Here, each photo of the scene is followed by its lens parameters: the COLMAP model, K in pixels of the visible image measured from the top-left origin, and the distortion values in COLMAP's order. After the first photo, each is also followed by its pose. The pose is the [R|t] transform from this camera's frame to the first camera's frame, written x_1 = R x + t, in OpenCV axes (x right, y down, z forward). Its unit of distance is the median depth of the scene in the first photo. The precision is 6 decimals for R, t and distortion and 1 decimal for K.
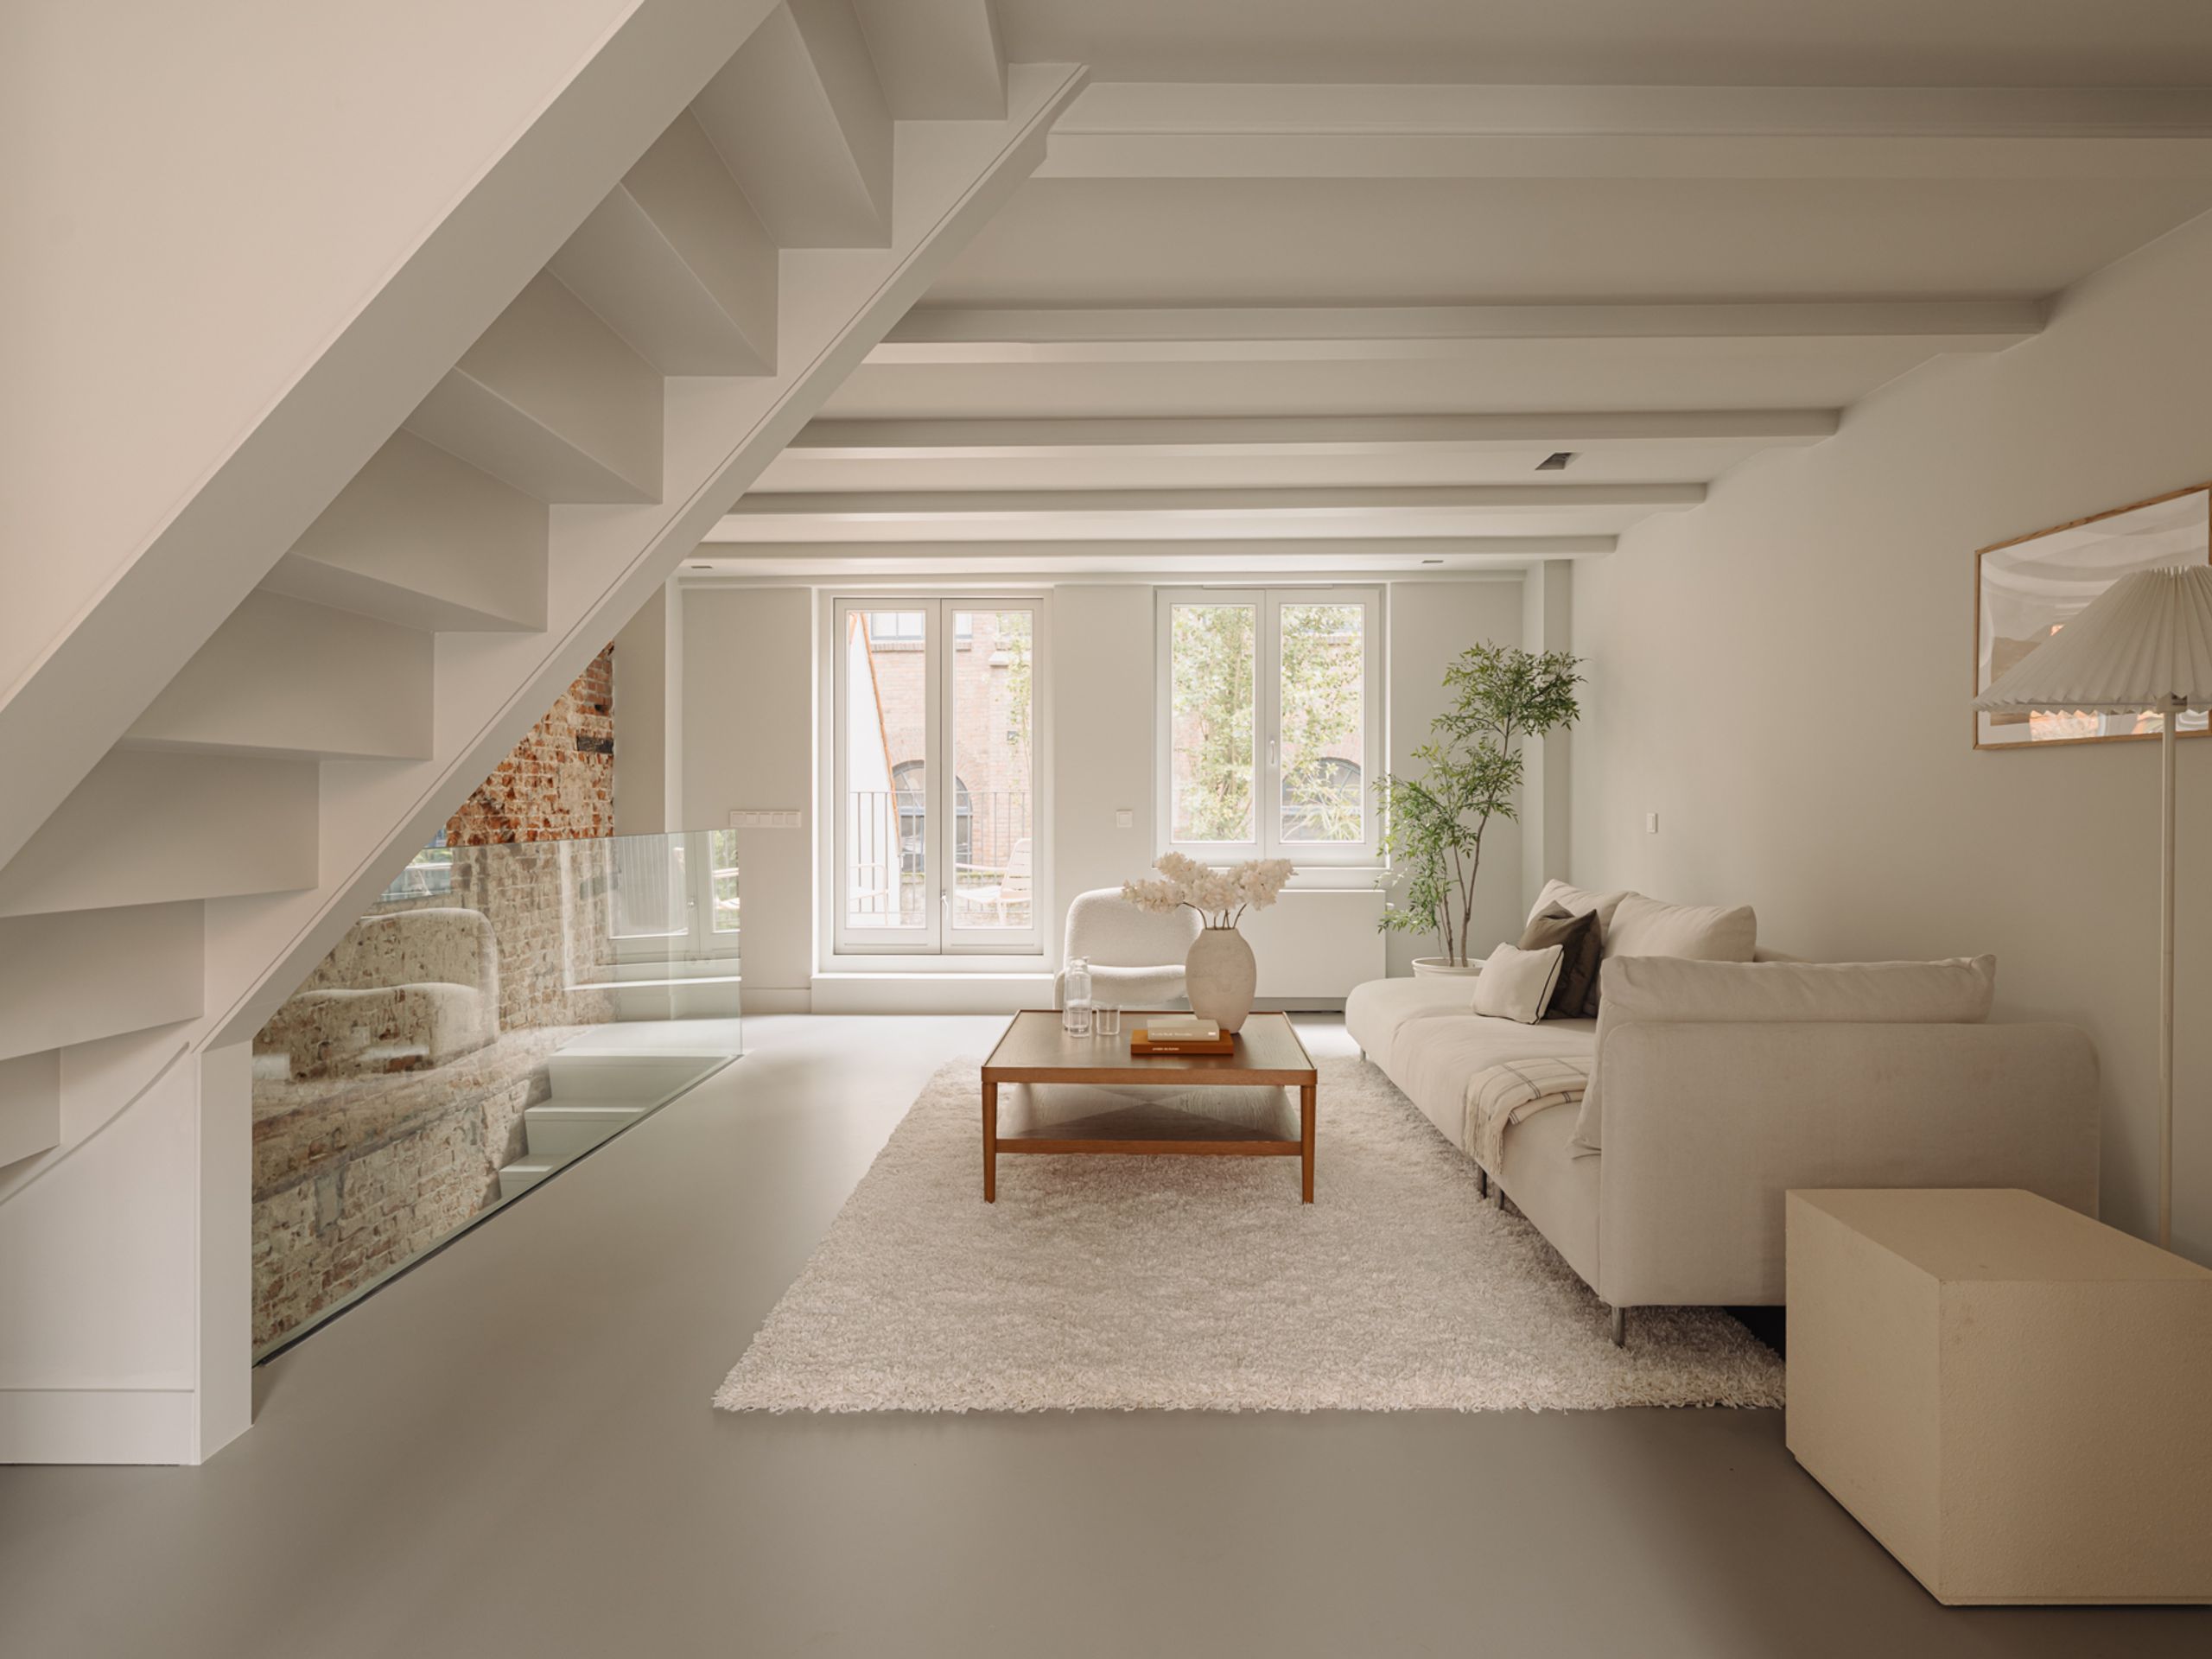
lens RADIAL K [[1683.3, 0, 1102.0], [0, 1683.3, 831.7], [0, 0, 1]] dist [0.000824, 0.001533]
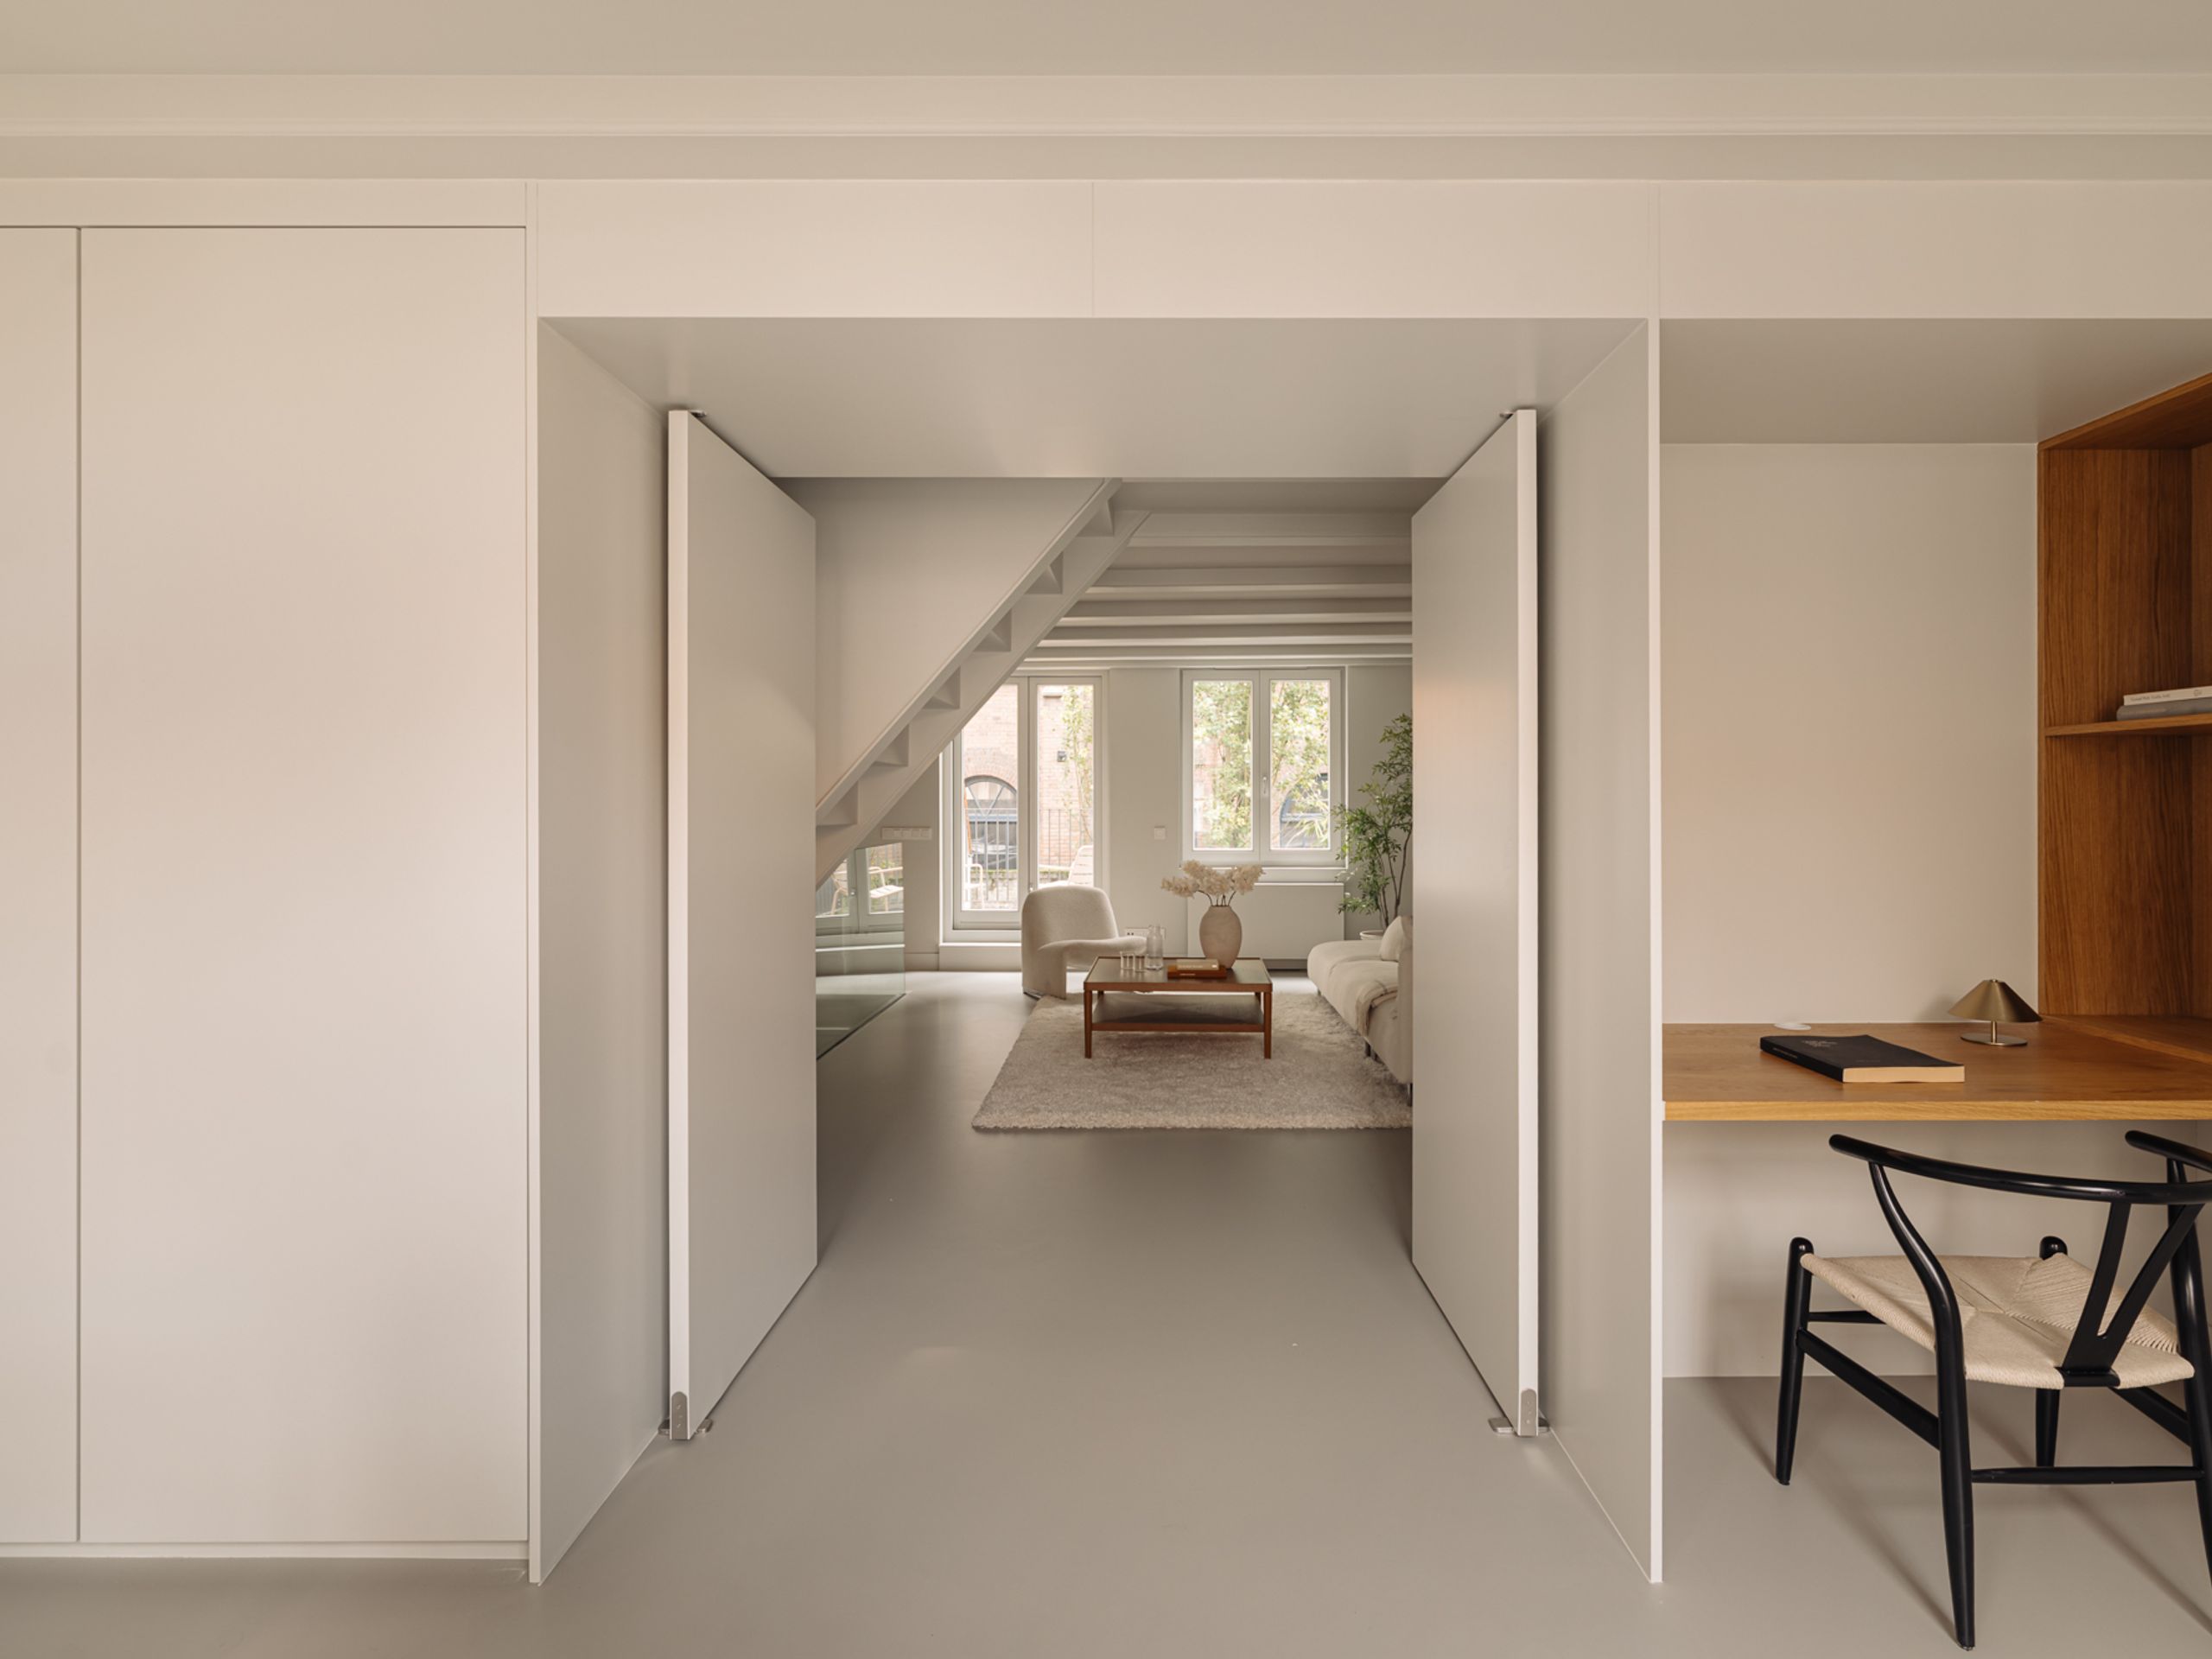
lens RADIAL K [[1683.3, 0, 1113.7], [0, 1683.3, 810.7], [0, 0, 1]] dist [0.000824, 0.001533]
pose [[0.999956, -0.001079, -0.009363, -0.013755], [0.000987, 0.999951, -0.009875, -0.014092], [0.009373, 0.009865, 0.999907, -0.463572]]
